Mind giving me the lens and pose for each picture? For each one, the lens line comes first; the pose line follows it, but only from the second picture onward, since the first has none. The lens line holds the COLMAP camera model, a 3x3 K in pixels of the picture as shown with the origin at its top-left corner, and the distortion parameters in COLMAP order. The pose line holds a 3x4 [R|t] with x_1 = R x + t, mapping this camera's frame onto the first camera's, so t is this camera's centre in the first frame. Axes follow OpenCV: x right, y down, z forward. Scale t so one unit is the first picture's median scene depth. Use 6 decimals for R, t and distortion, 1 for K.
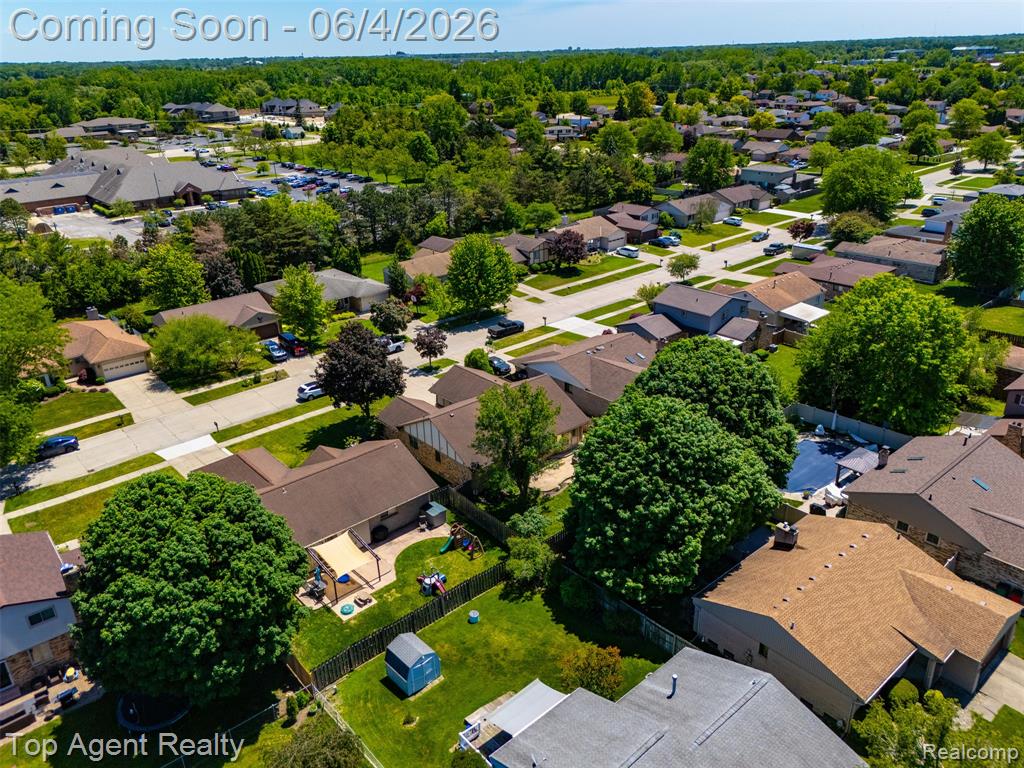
lens RADIAL K [[750.3, 0, 512.3], [0, 750.3, 387.6], [0, 0, 1]] dist [0.074467, -0.073617]
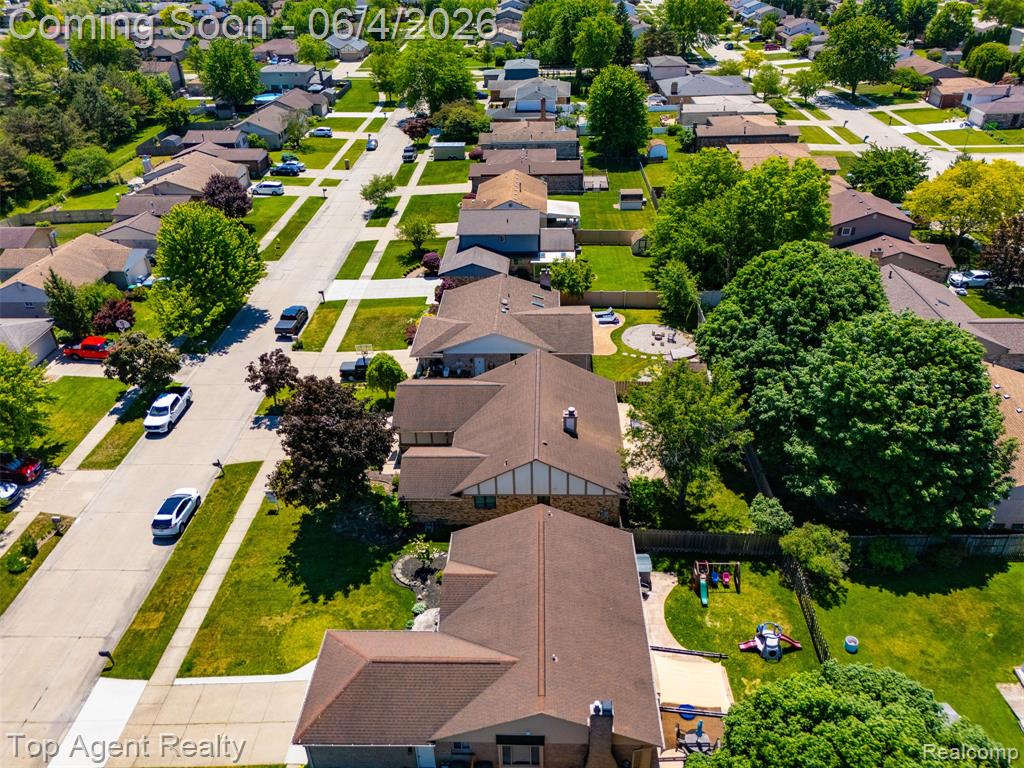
lens RADIAL K [[750.3, 0, 512.3], [0, 750.3, 387.6], [0, 0, 1]] dist [0.074467, -0.073617]
pose [[0.679287, -0.378698, 0.628615, -0.325809], [0.301867, 0.924938, 0.231012, -0.114620], [-0.668914, 0.032834, 0.742615, 0.280801]]
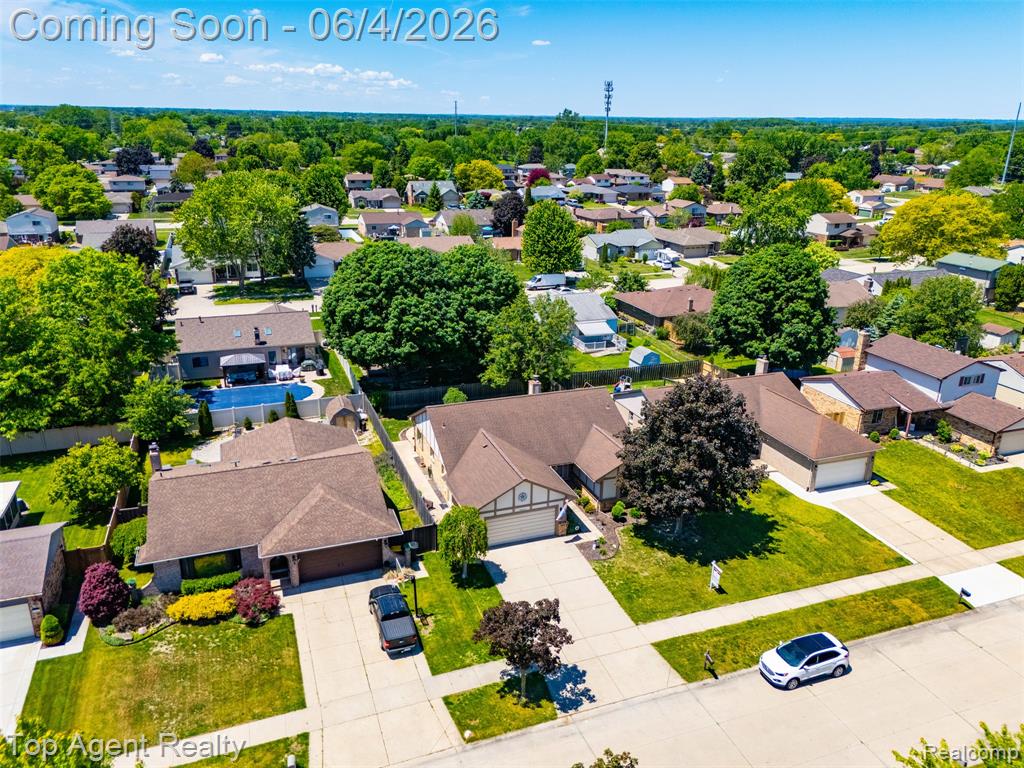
lens RADIAL K [[760.1, 0, 512.1], [0, 760.1, 380.0], [0, 0, 1]] dist [0.072816, -0.078204]
pose [[-0.940305, -0.100965, 0.325011, -0.176956], [0.145451, 0.744152, 0.651983, -0.329653], [-0.307685, 0.660336, -0.685045, 0.964106]]
